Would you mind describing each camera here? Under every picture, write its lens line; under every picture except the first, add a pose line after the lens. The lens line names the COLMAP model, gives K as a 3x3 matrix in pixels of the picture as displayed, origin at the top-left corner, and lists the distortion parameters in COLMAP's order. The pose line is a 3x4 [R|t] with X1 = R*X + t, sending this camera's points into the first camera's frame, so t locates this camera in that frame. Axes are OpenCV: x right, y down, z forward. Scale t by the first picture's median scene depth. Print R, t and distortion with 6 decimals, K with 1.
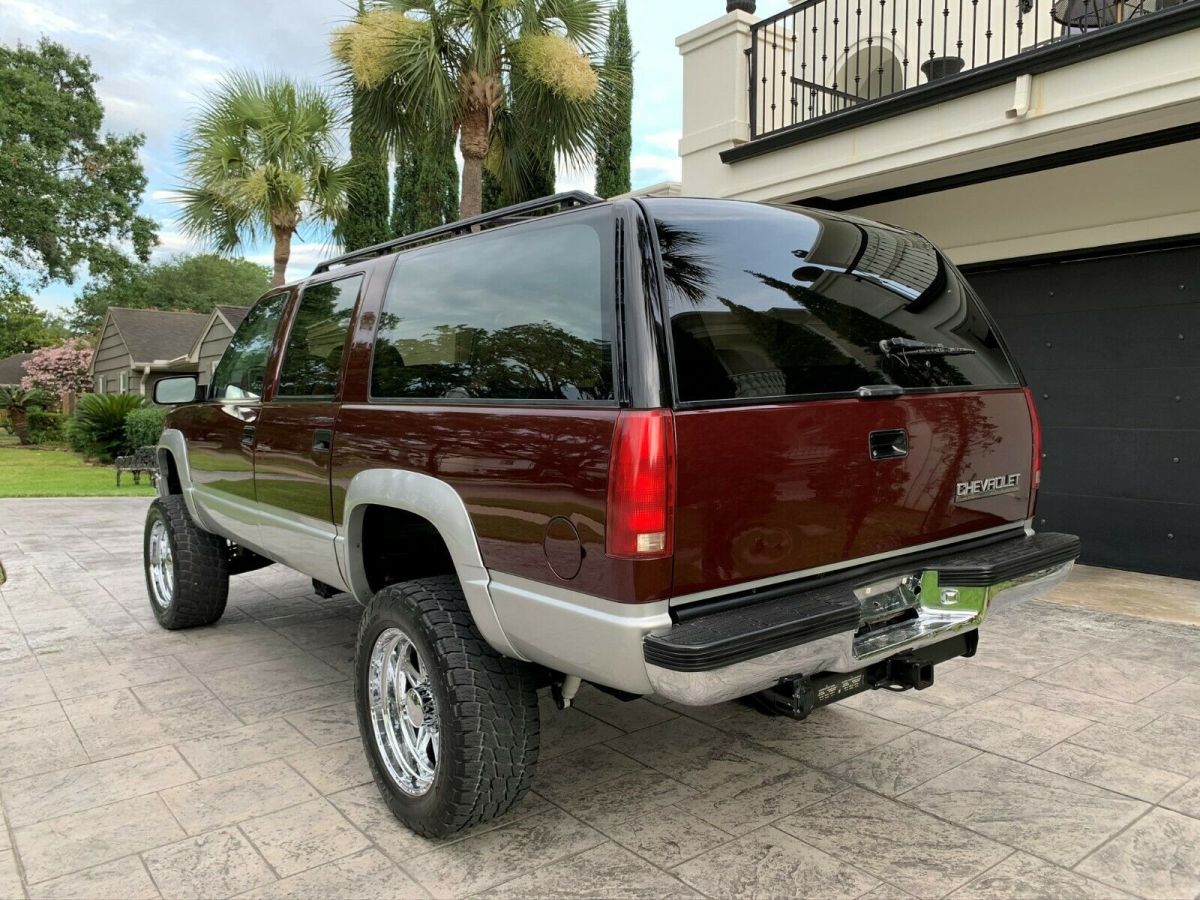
lens RADIAL K [[917.5, 0, 596.0], [0, 917.5, 441.7], [0, 0, 1]] dist [0.016460, -0.013480]
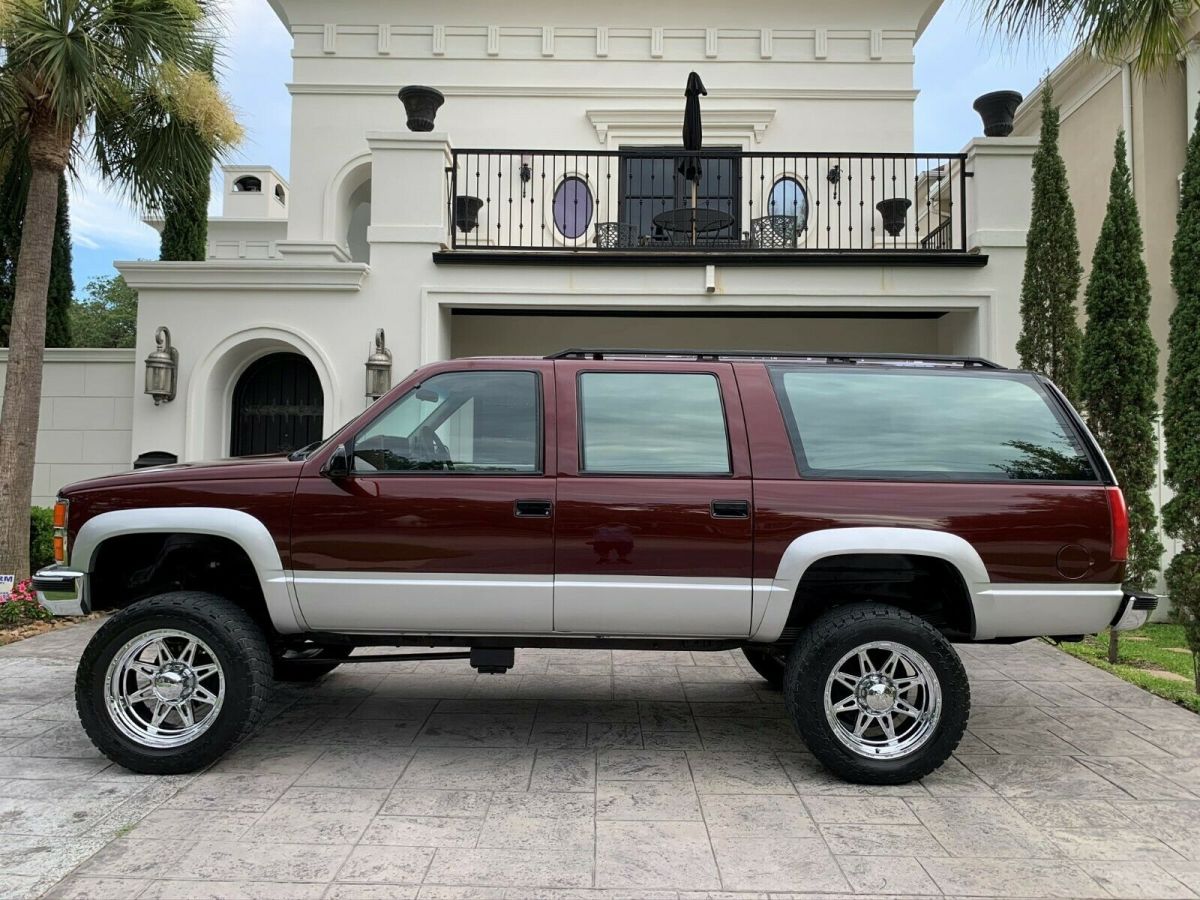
lens RADIAL K [[917.5, 0, 605.9], [0, 917.5, 443.0], [0, 0, 1]] dist [0.016460, -0.013480]
pose [[0.602518, 0.039613, 0.797121, -0.750288], [0.022357, 0.997538, -0.066472, -0.007396], [-0.797792, 0.057872, 0.600149, 0.219852]]
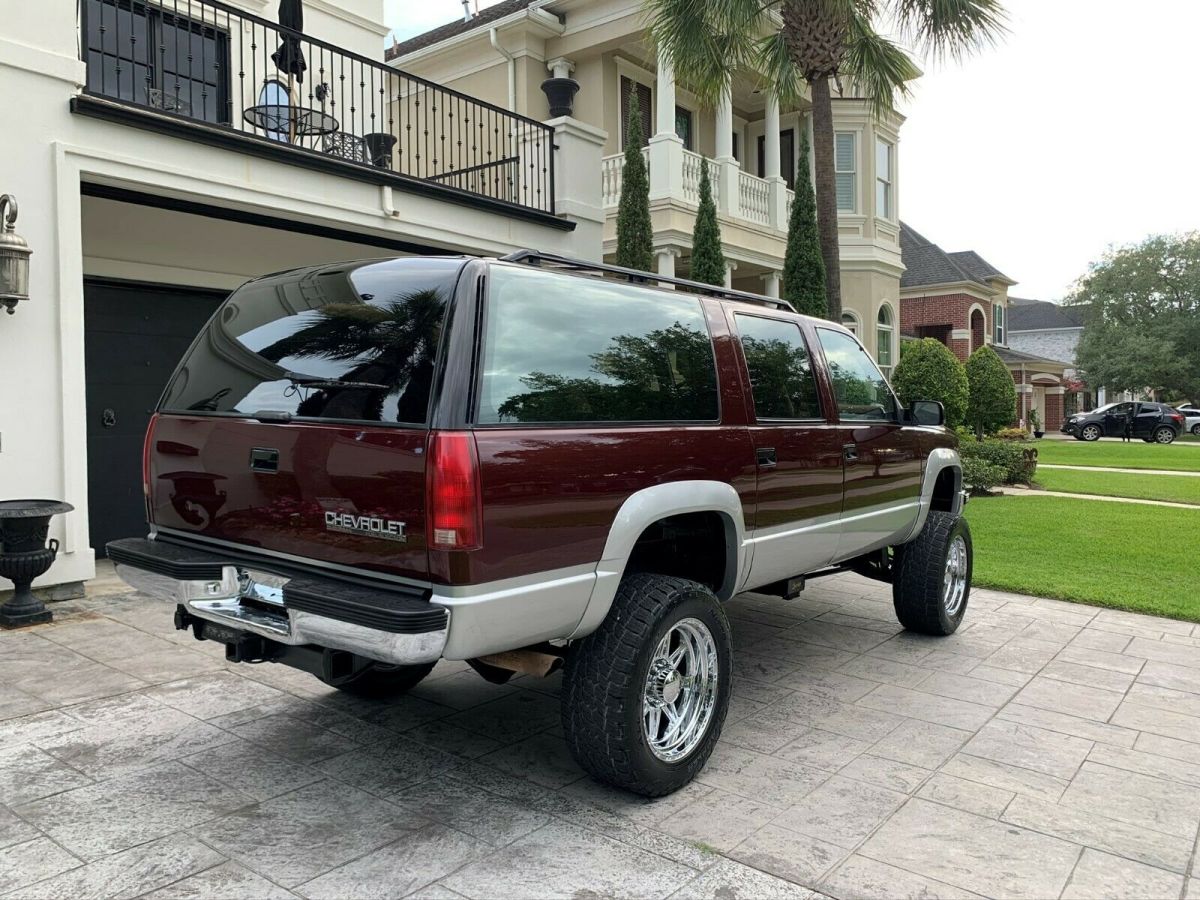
lens RADIAL K [[917.5, 0, 600.7], [0, 917.5, 438.2], [0, 0, 1]] dist [0.016460, -0.013480]
pose [[-0.269922, -0.034063, 0.962279, -0.912158], [0.034500, 0.998390, 0.045019, -0.054313], [-0.962264, 0.045350, -0.268312, 0.970014]]
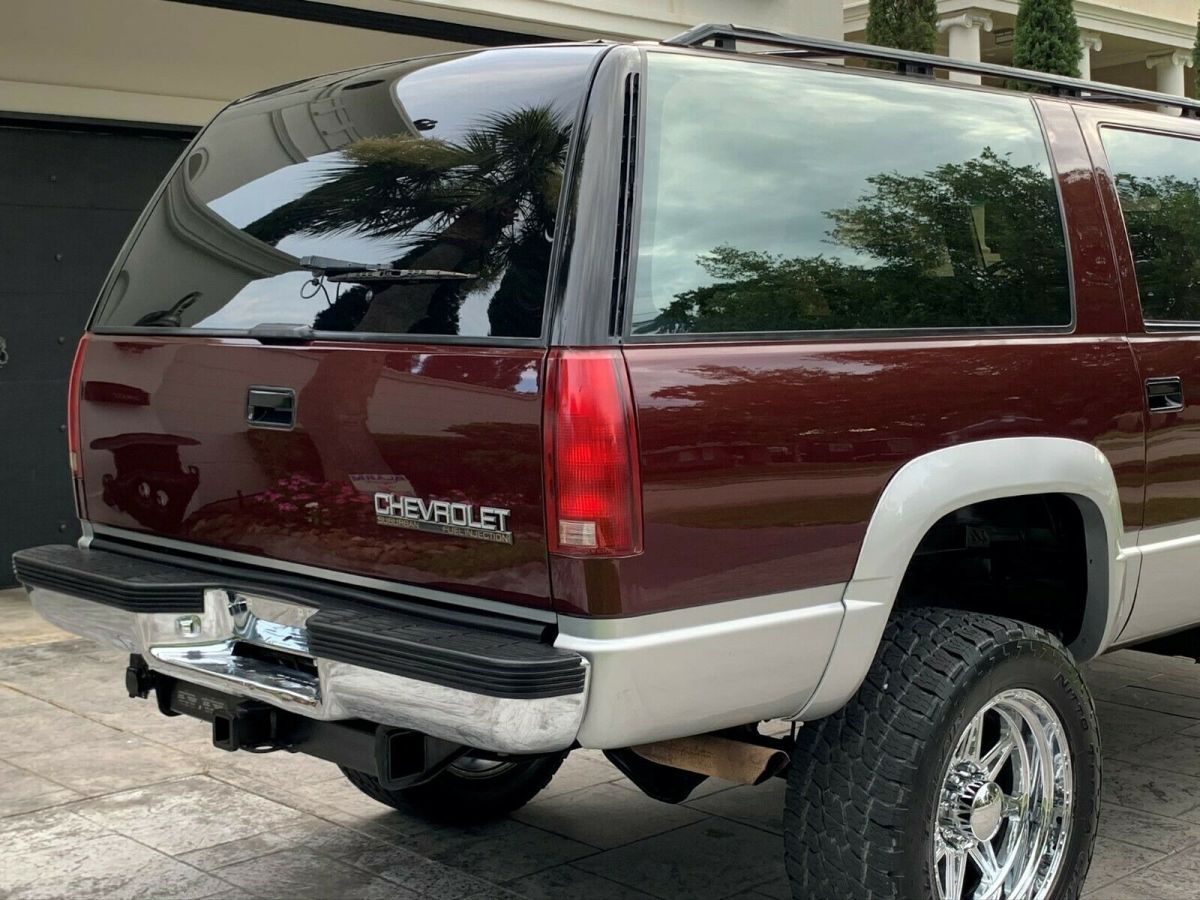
lens RADIAL K [[1681.5, 0, 589.9], [0, 1681.5, 429.0], [0, 0, 1]] dist [0.077871, 0.000000]
pose [[-0.125958, -0.059251, 0.990264, -0.927259], [0.058147, 0.996058, 0.066994, -0.049713], [-0.990330, 0.066019, -0.122017, 0.977052]]
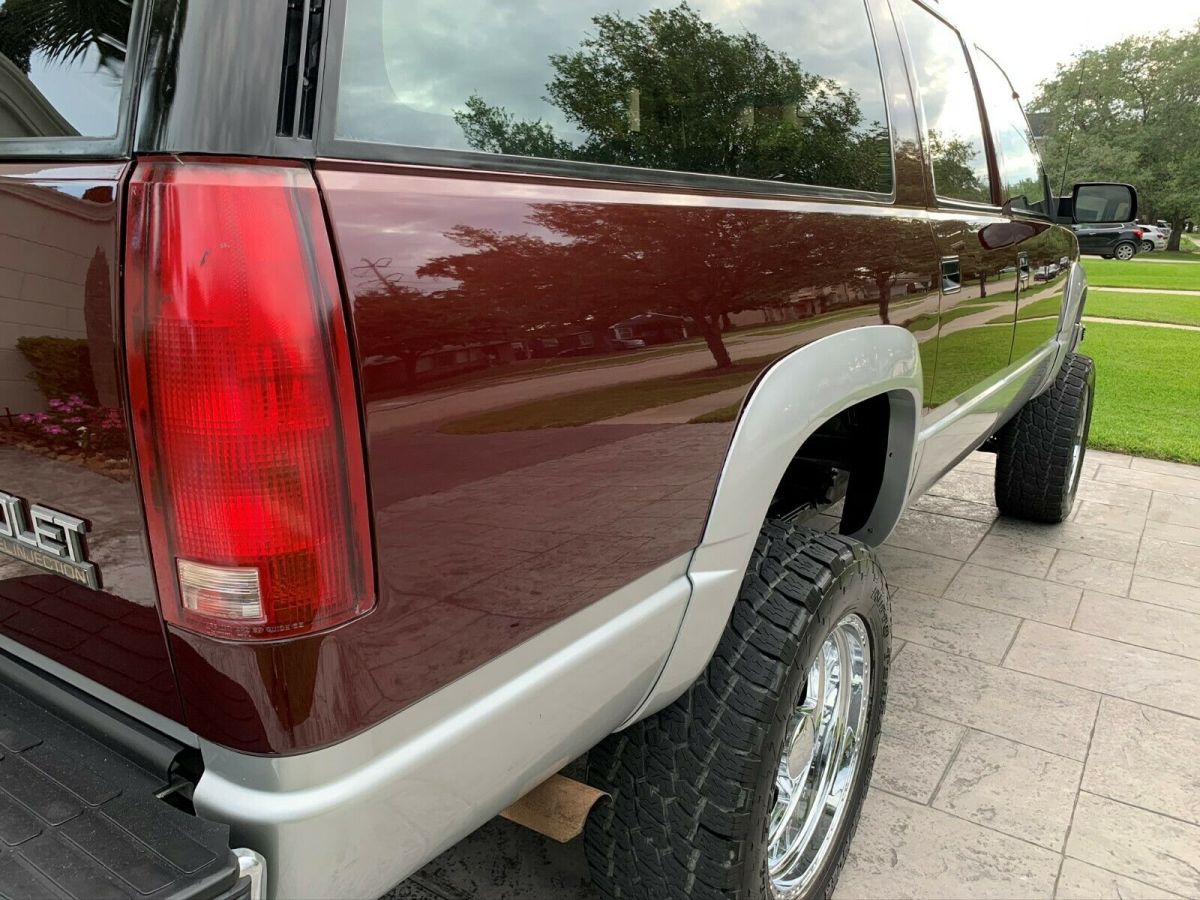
lens RADIAL K [[917.5, 0, 598.0], [0, 917.5, 438.7], [0, 0, 1]] dist [0.016460, -0.013480]
pose [[-0.334756, -0.215701, 0.917285, -0.606554], [0.032594, 0.970215, 0.240042, -0.034635], [-0.941741, 0.110254, -0.317755, 0.919956]]
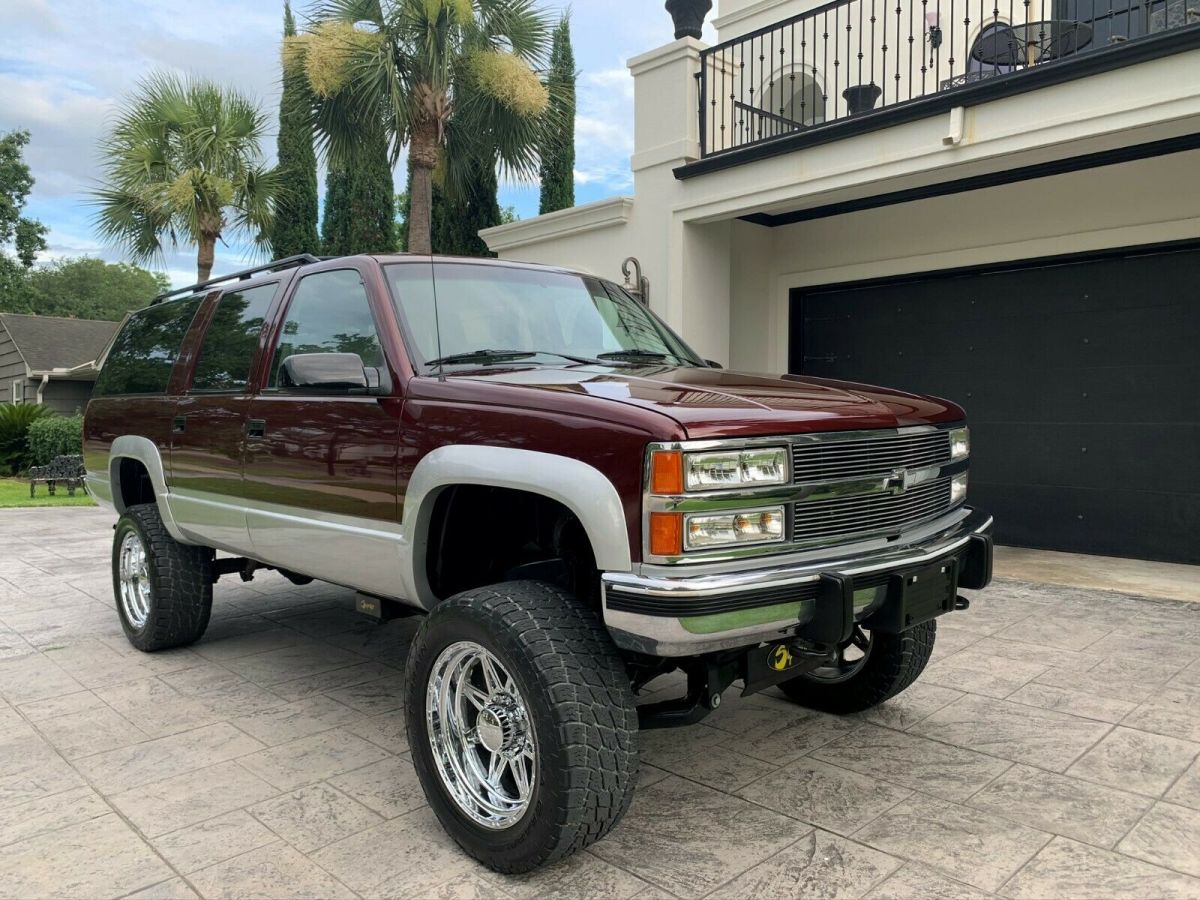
lens RADIAL K [[917.5, 0, 597.1], [0, 917.5, 435.2], [0, 0, 1]] dist [0.016460, -0.013480]
pose [[0.993828, -0.009318, 0.110537, -0.090354], [0.011270, 0.999791, -0.017045, 0.015157], [-0.110355, 0.018186, 0.993726, -0.056137]]
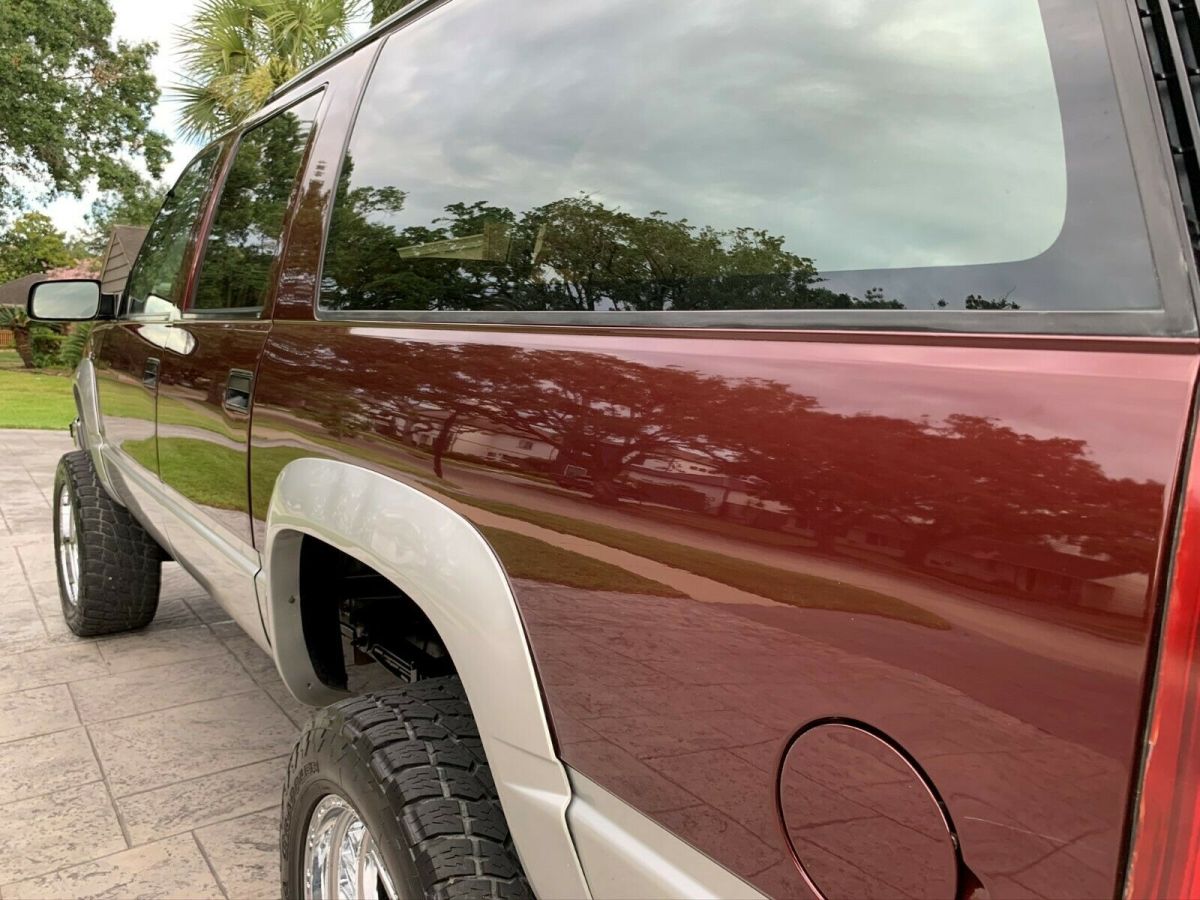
lens RADIAL K [[917.5, 0, 601.8], [0, 917.5, 442.6], [0, 0, 1]] dist [0.016460, -0.013480]
pose [[0.999181, 0.037491, -0.015237, -0.041687], [-0.036460, 0.997344, 0.063052, -0.006996], [0.017561, -0.062444, 0.997894, 0.254993]]
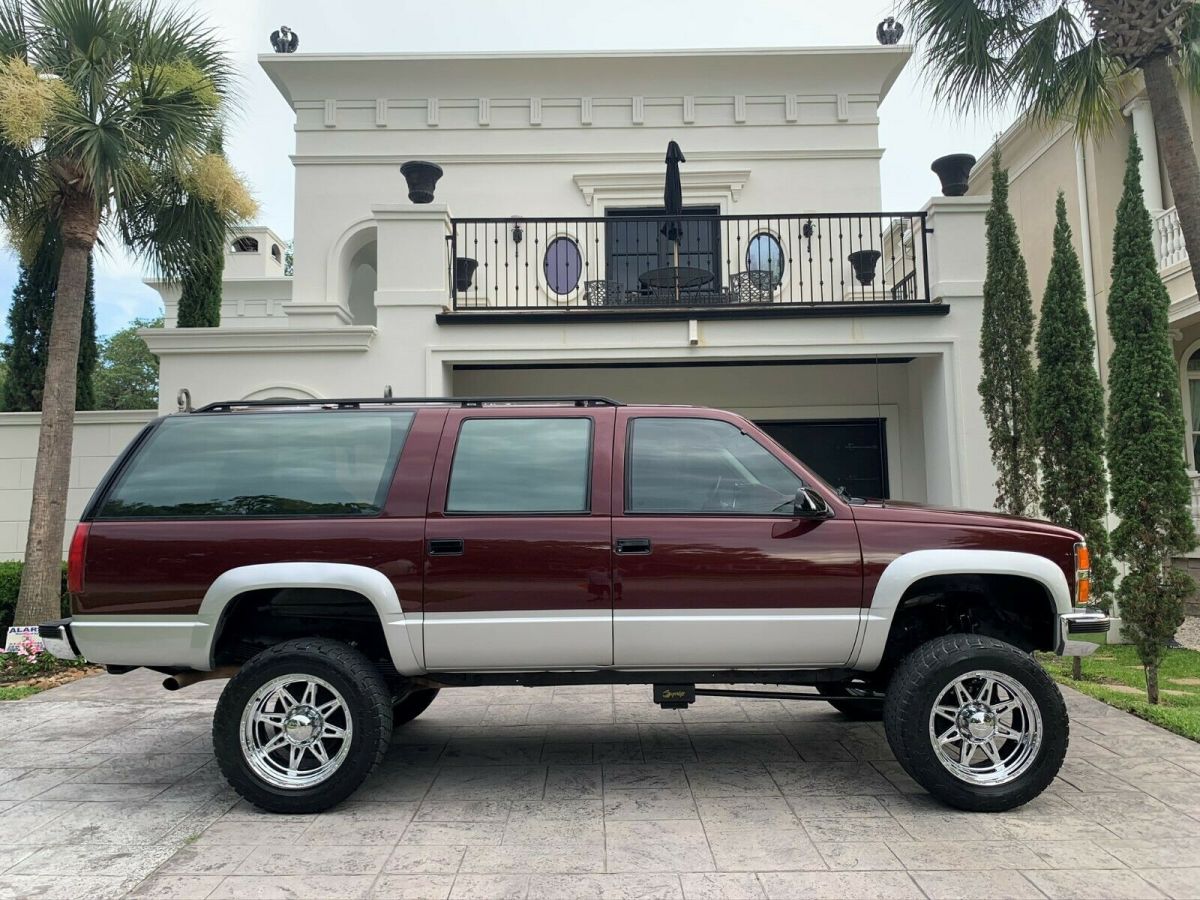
lens RADIAL K [[917.5, 0, 601.7], [0, 917.5, 438.5], [0, 0, 1]] dist [0.016460, -0.013480]
pose [[0.598756, 0.066452, 0.798170, -0.828495], [0.047786, 0.991813, -0.118421, -0.002279], [-0.799505, 0.109046, 0.590678, 0.169053]]
